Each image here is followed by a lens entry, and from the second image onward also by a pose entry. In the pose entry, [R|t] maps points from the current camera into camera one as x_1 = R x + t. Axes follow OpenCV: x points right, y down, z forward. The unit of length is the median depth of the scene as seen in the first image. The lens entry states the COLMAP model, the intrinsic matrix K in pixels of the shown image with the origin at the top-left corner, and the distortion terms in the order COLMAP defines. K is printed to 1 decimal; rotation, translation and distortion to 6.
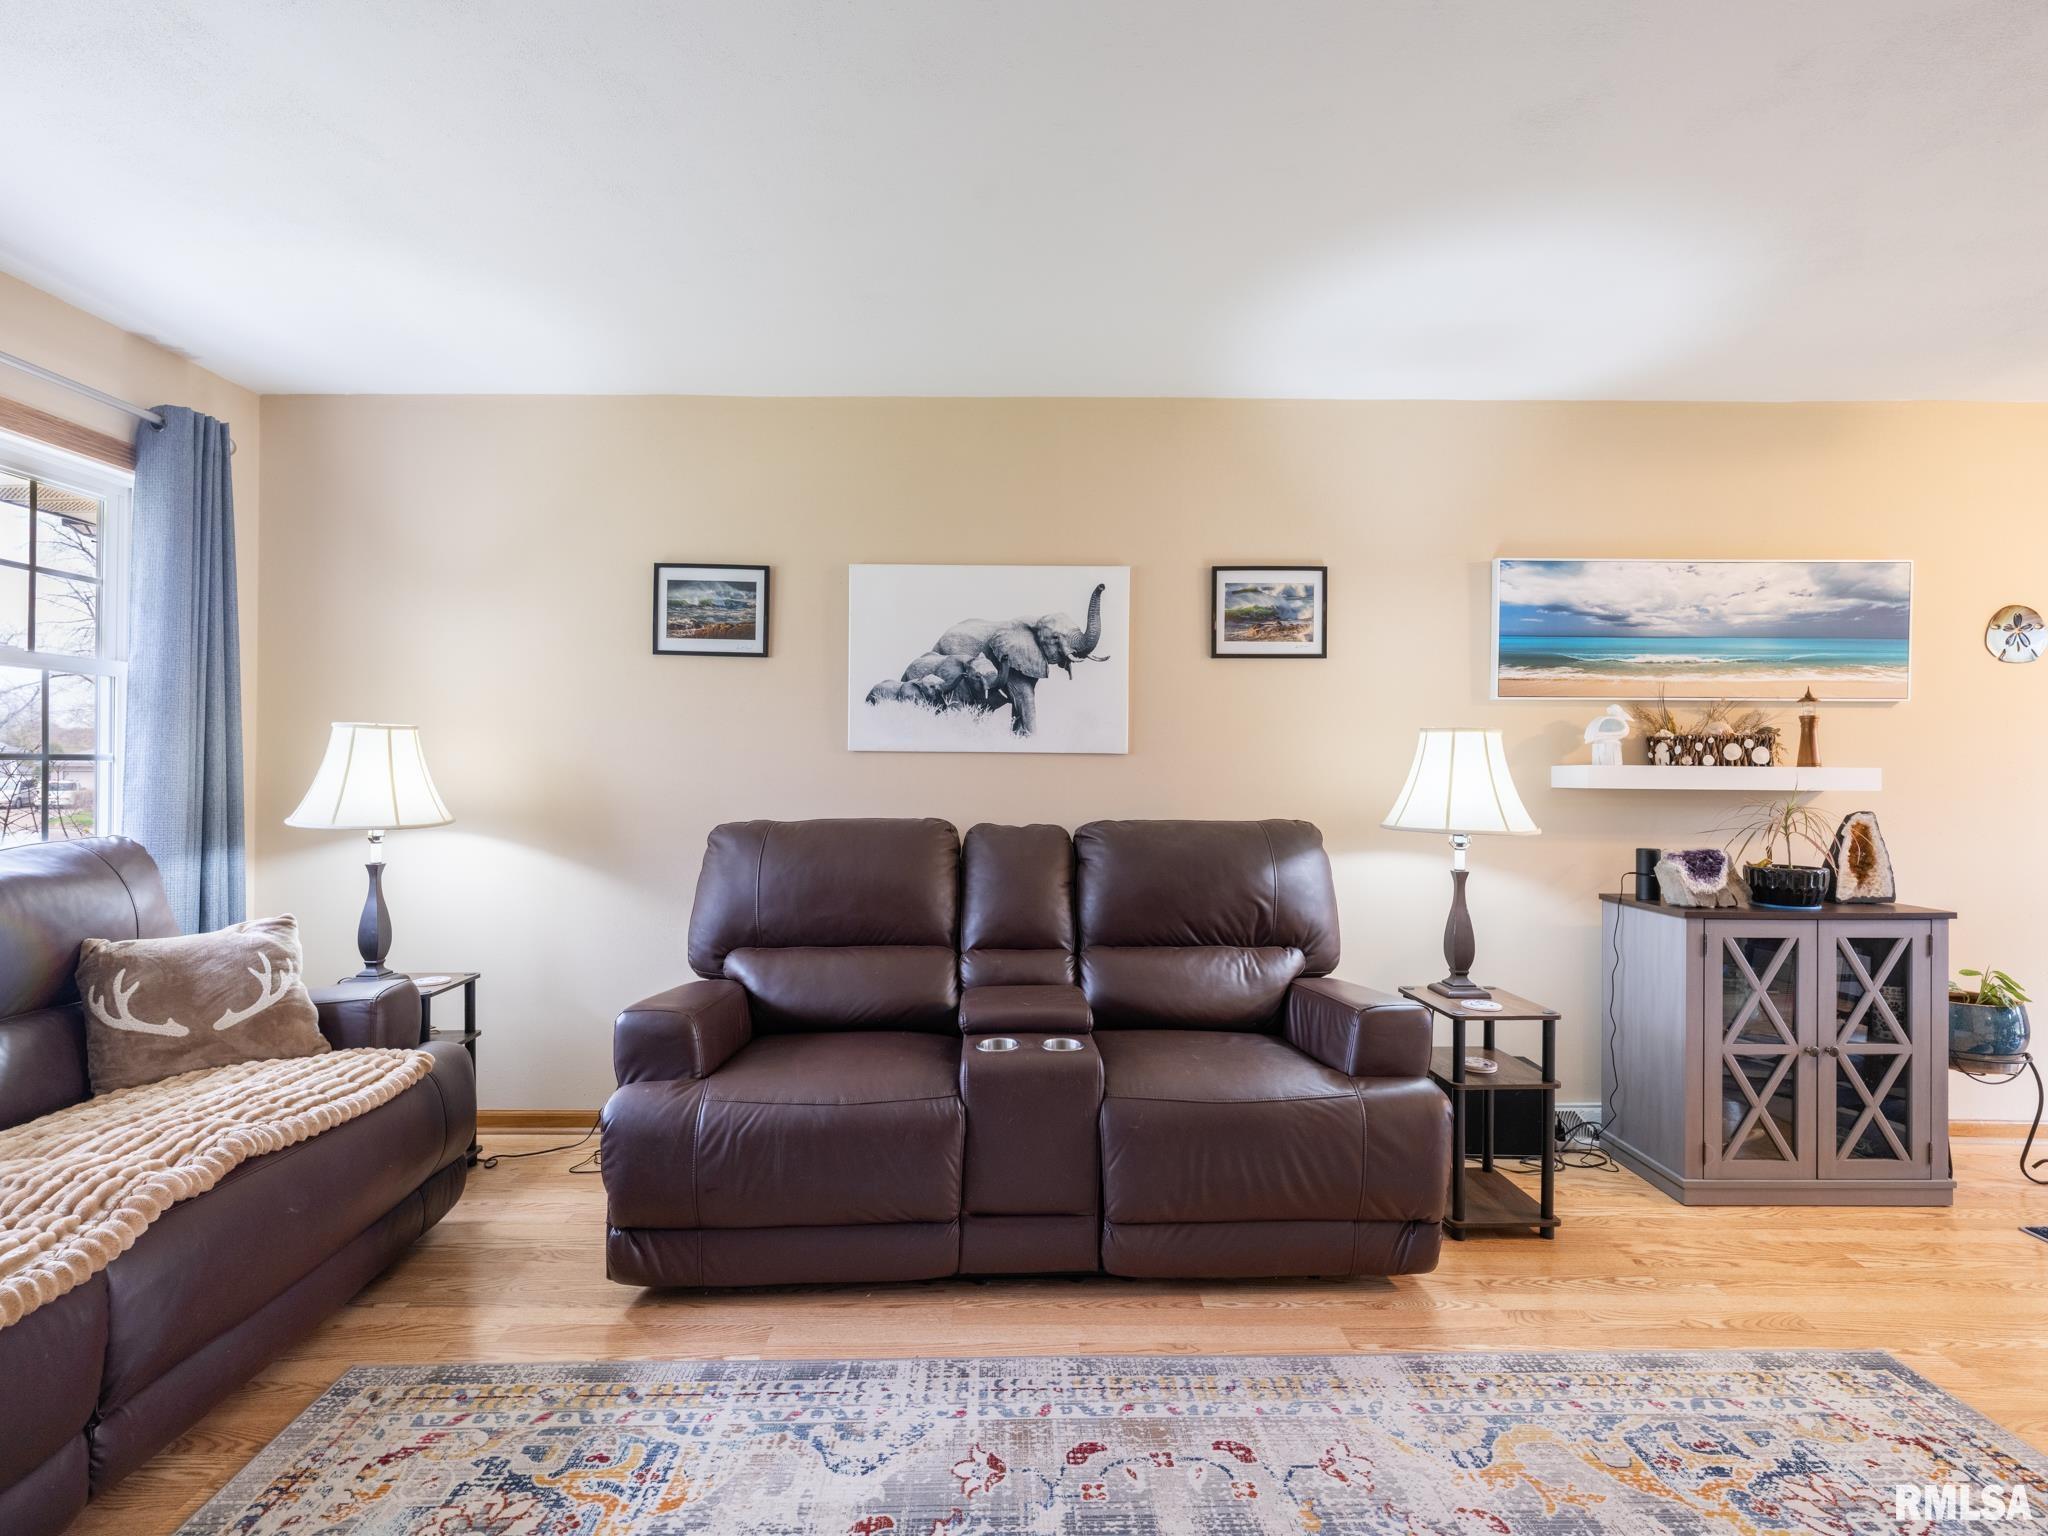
lens RADIAL K [[963.0, 0, 1024.0], [0, 963.0, 768.0], [0, 0, 1]] dist [-0.001991, 0.001113]
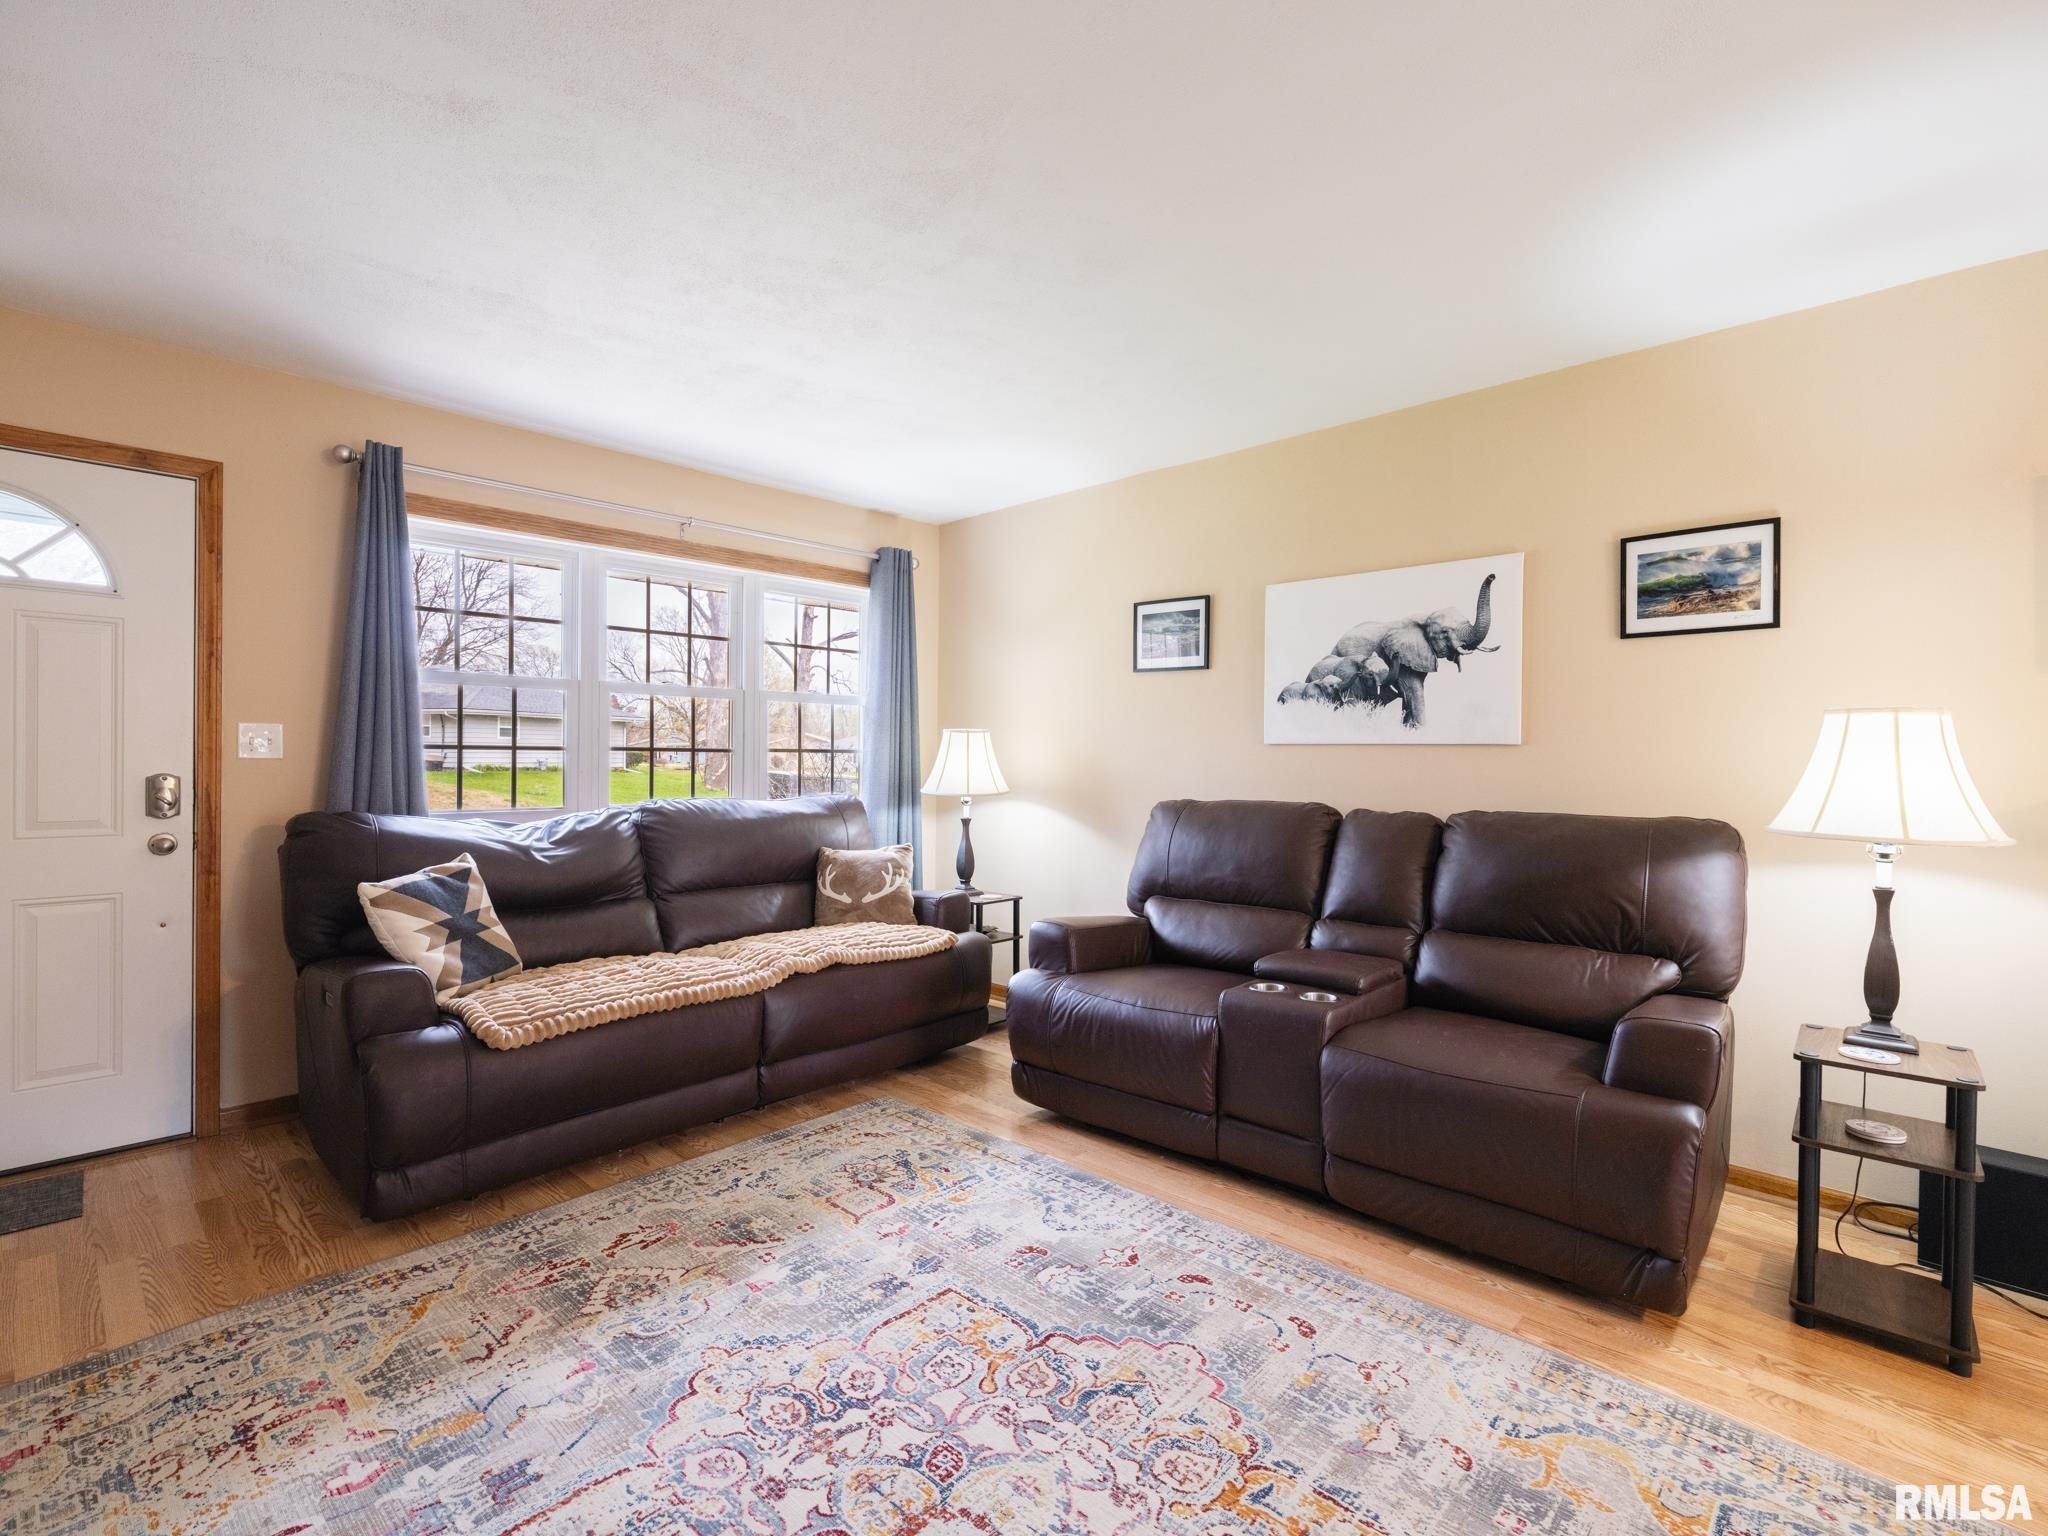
lens RADIAL K [[960.9, 0, 1018.6], [0, 960.9, 767.8], [0, 0, 1]] dist [-0.001737, 0.000724]
pose [[0.713685, 0.008621, -0.700413, 0.452221], [-0.005323, 0.999962, 0.006884, 0.005274], [0.700446, -0.001184, 0.713704, -0.054800]]
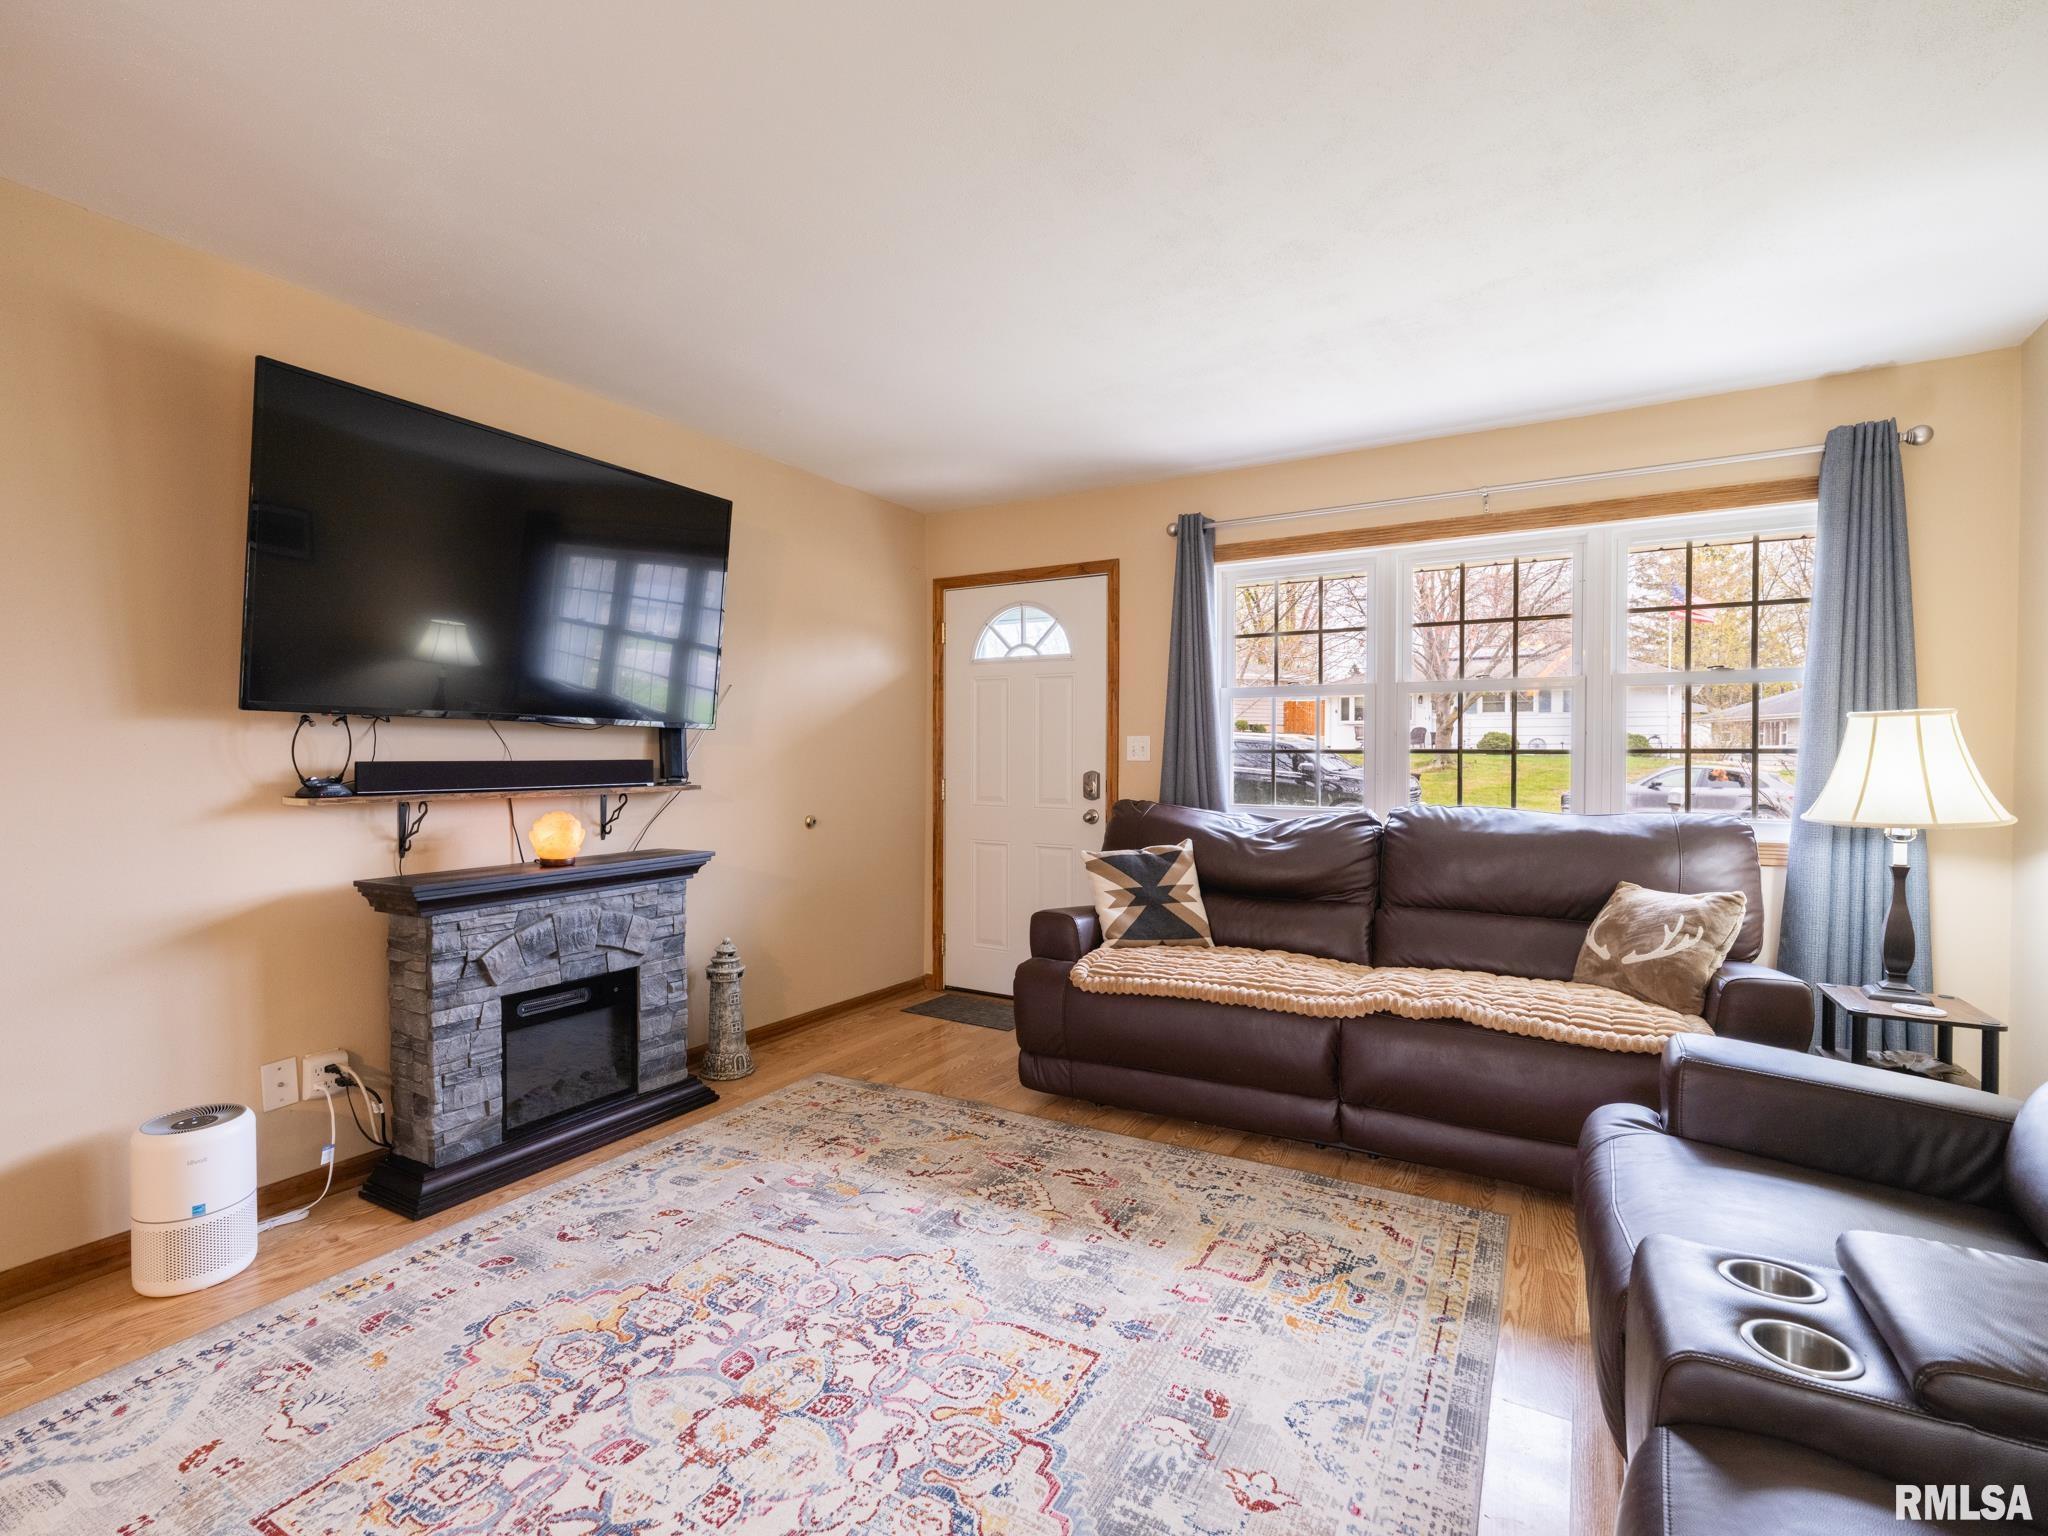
lens RADIAL K [[957.8, 0, 1013.8], [0, 957.8, 767.2], [0, 0, 1]] dist [-0.002083, 0.001058]
pose [[-0.519735, 0.004967, -0.854313, 0.487686], [-0.006122, 0.999936, 0.009538, 0.003424], [0.854306, 0.010187, -0.519671, 0.704932]]
